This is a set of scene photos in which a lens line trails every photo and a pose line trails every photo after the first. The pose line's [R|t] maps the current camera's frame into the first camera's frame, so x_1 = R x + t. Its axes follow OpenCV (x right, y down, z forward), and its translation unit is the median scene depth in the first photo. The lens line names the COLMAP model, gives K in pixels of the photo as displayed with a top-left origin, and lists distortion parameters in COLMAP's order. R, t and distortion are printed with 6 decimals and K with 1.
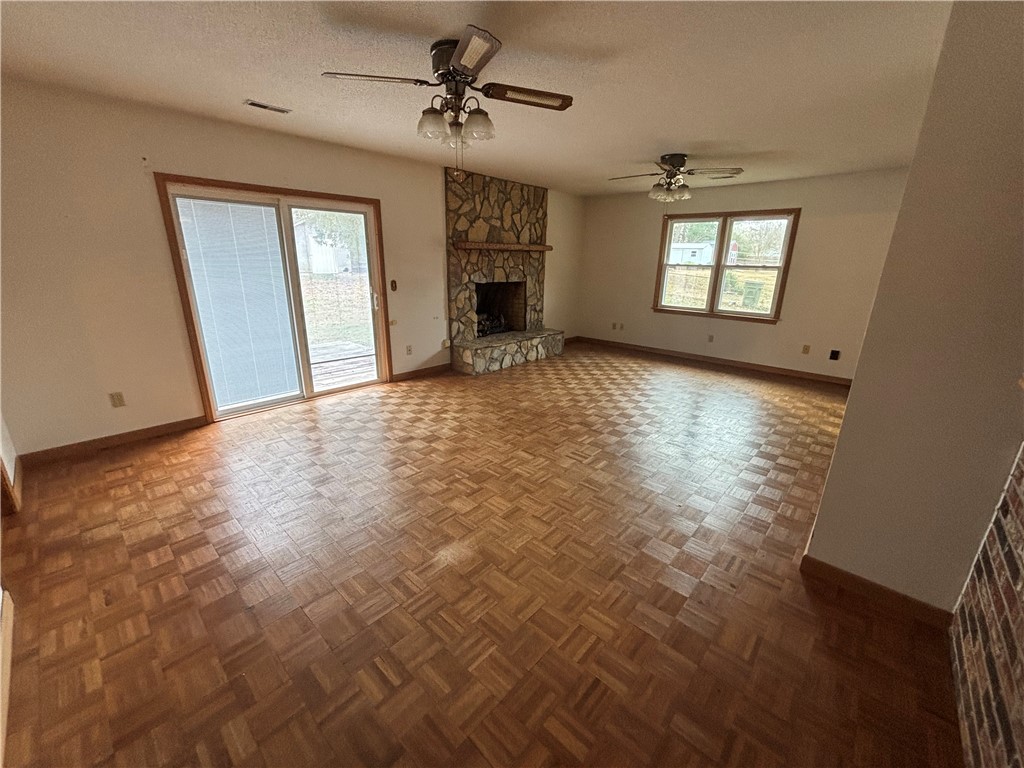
lens RADIAL K [[409.5, 0, 503.9], [0, 409.5, 391.5], [0, 0, 1]] dist [0.002558, -0.002659]
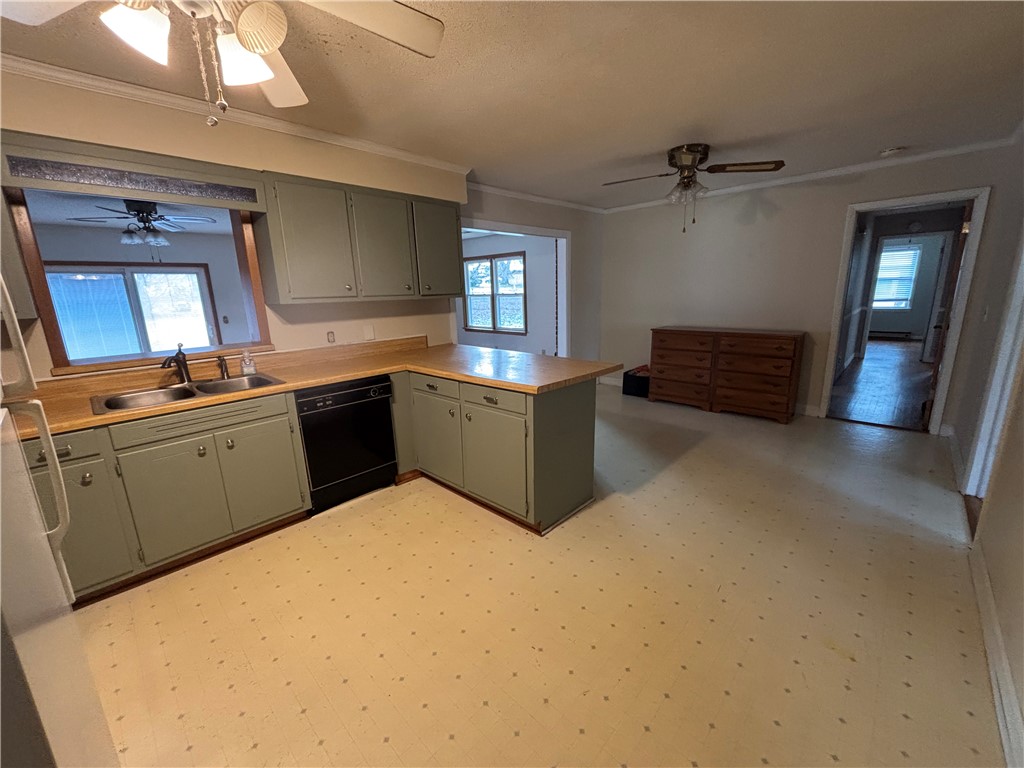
lens RADIAL K [[409.5, 0, 513.4], [0, 409.5, 380.9], [0, 0, 1]] dist [0.002558, -0.002659]
pose [[0.998757, -0.041827, -0.027126, 0.656073], [0.039136, 0.994885, -0.093127, 0.108964], [0.030883, 0.091949, 0.995285, -0.321099]]
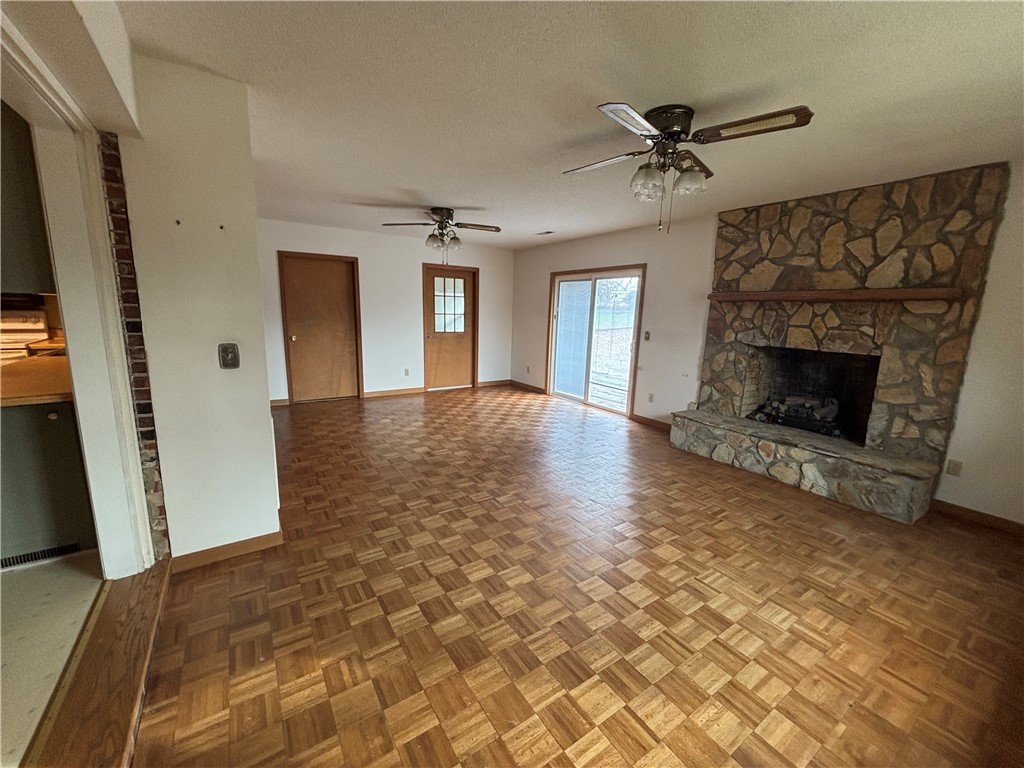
lens RADIAL K [[409.5, 0, 506.3], [0, 409.5, 382.1], [0, 0, 1]] dist [0.002558, -0.002659]
pose [[-0.232016, 0.148416, -0.961323, 0.768902], [-0.330623, 0.917418, 0.221434, -0.224814], [0.914799, 0.369212, -0.163785, 0.754417]]
